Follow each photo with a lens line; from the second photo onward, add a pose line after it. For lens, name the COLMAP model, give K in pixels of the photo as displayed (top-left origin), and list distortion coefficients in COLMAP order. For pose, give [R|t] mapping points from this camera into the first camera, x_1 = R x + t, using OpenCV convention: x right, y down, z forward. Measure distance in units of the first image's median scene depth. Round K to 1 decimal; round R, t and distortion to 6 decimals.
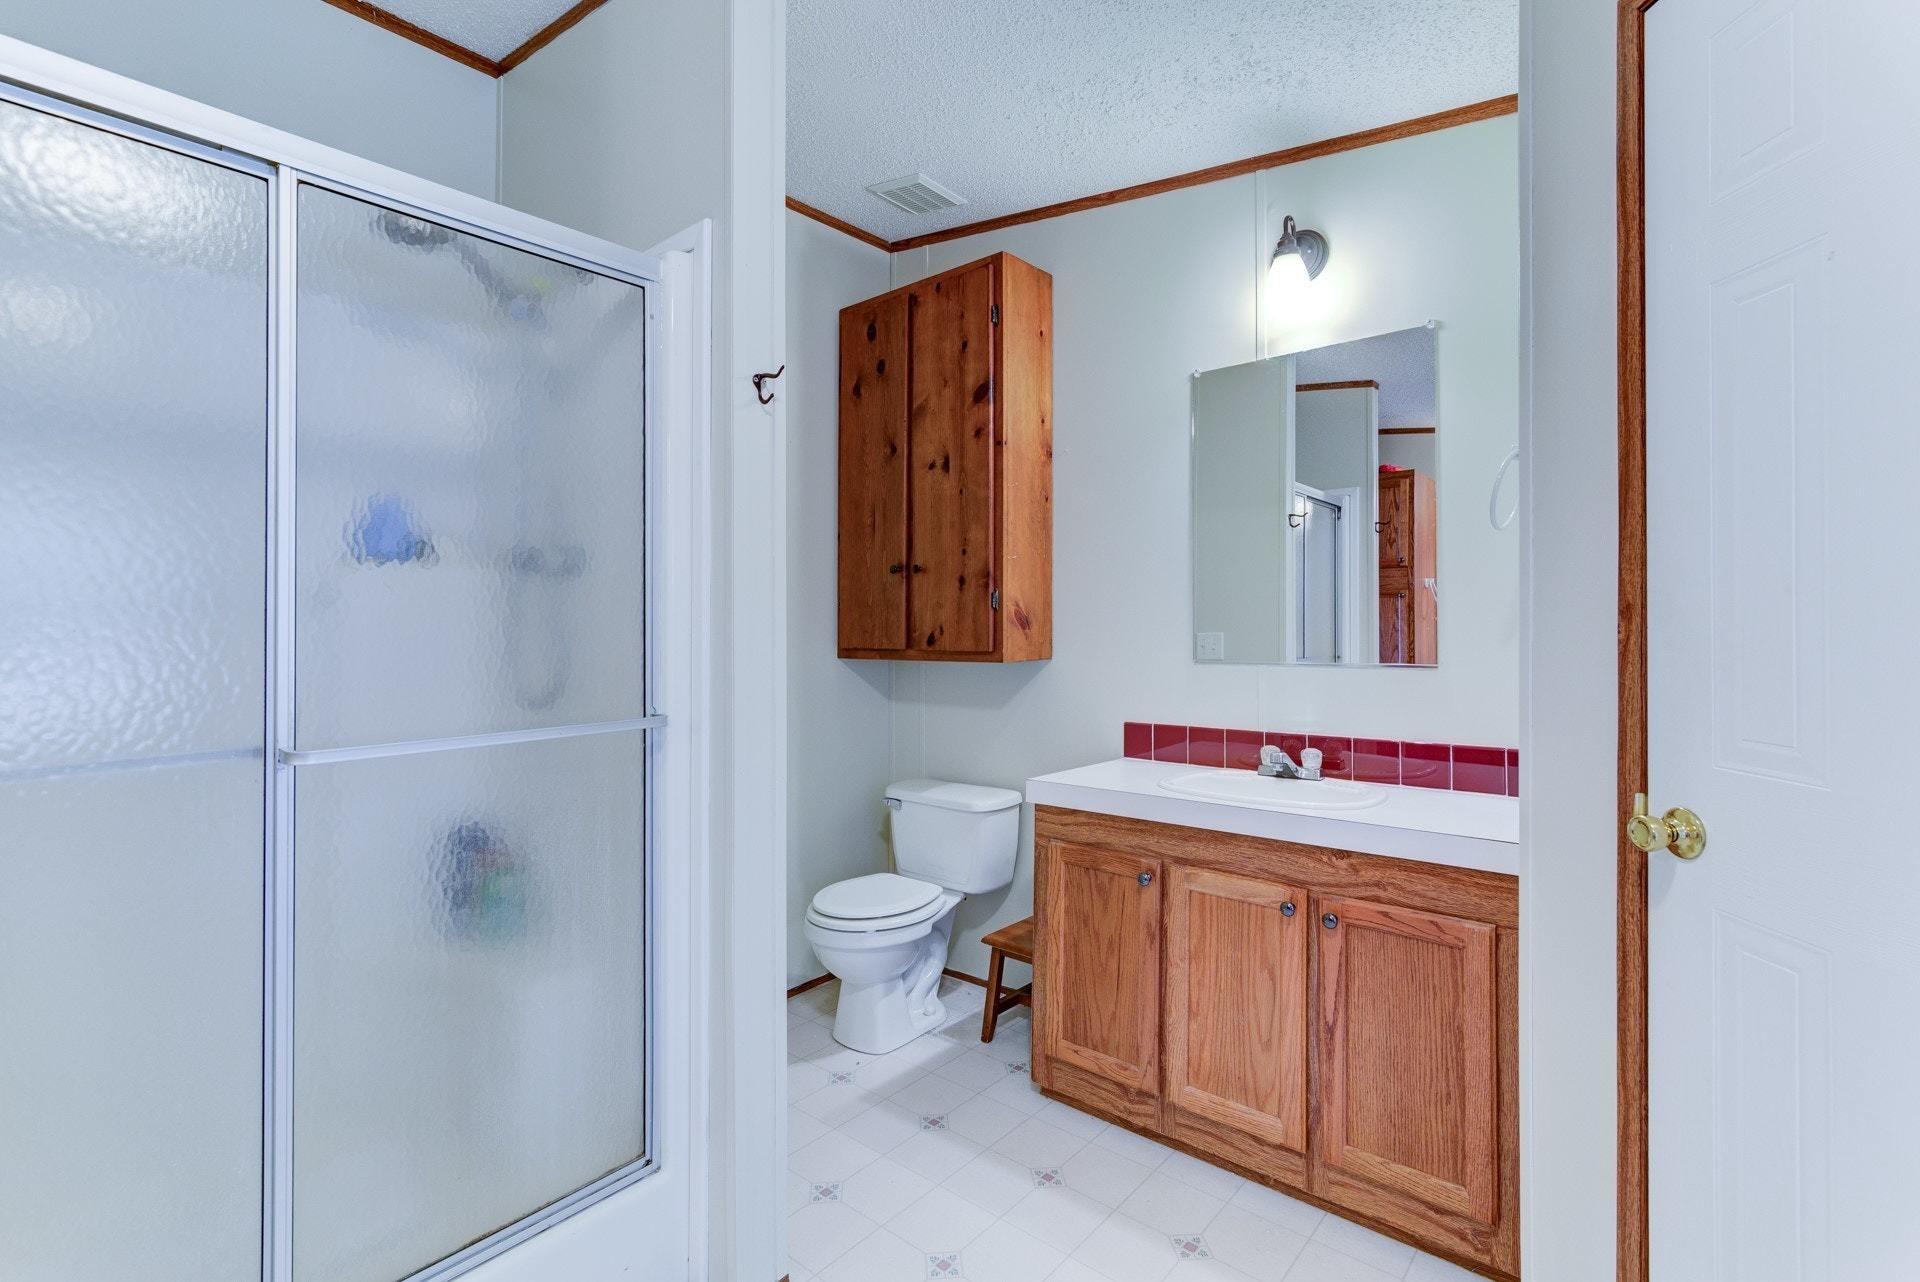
lens RADIAL K [[874.1, 0, 960.7], [0, 874.1, 616.0], [0, 0, 1]] dist [0.001164, 0.000322]
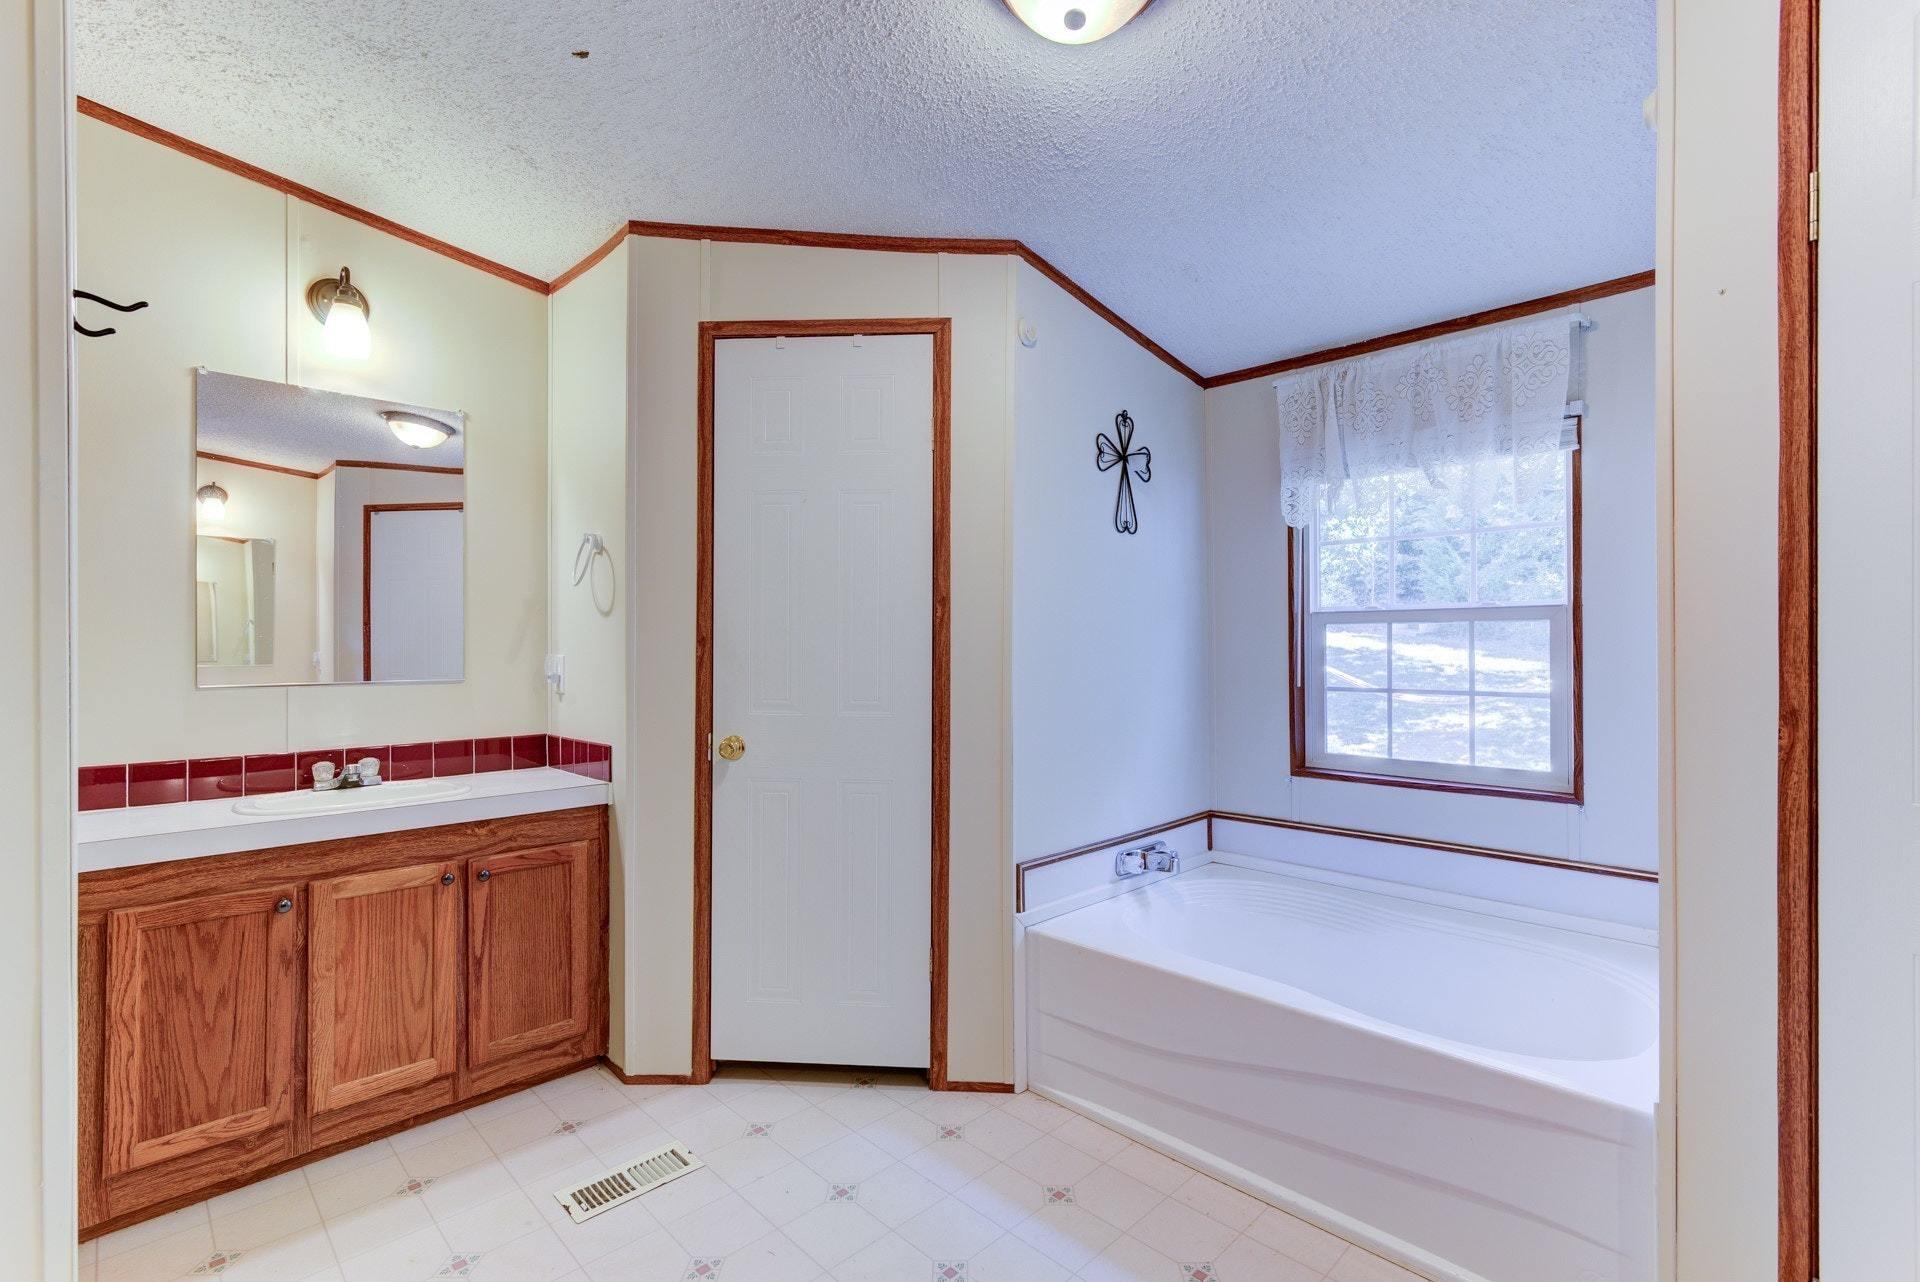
lens RADIAL K [[879.4, 0, 967.0], [0, 879.4, 644.8], [0, 0, 1]] dist [0.000443, 0.000086]
pose [[0.074249, 0.006789, 0.997217, -0.765613], [-0.012806, 0.999901, -0.005854, 0.004290], [-0.997158, -0.012336, 0.074328, 0.177702]]
